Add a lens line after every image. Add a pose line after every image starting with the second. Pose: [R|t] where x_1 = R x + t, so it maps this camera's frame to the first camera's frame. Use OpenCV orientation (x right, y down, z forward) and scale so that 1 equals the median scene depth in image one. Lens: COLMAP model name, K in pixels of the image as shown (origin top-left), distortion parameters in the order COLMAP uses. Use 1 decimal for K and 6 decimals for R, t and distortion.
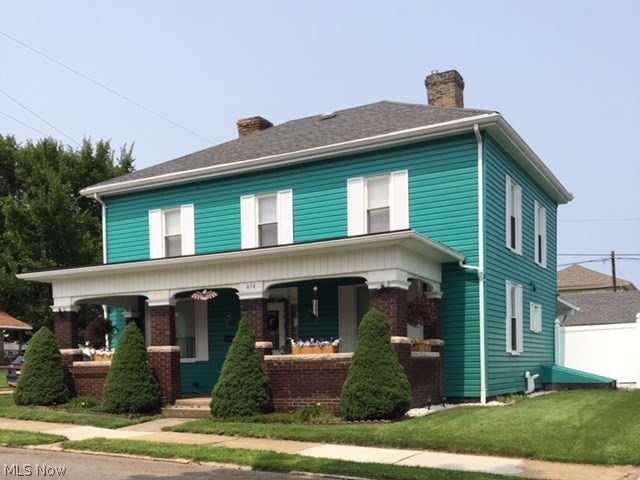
lens RADIAL K [[541.7, 0, 315.8], [0, 541.7, 241.2], [0, 0, 1]] dist [0.063146, -0.067622]
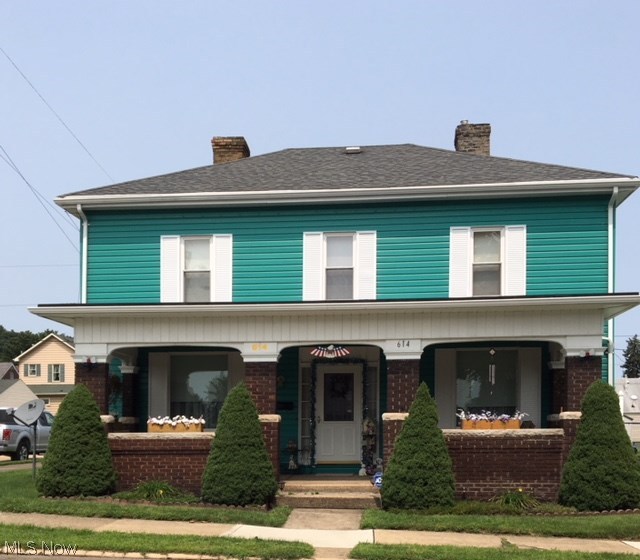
lens RADIAL K [[599.6, 0, 321.7], [0, 599.6, 280.3], [0, 0, 1]] dist [0.028424, 0.000000]
pose [[0.943689, 0.090126, 0.318321, -0.496074], [-0.081568, 0.995859, -0.040142, 0.030847], [-0.320621, 0.011916, 0.947133, 0.167904]]
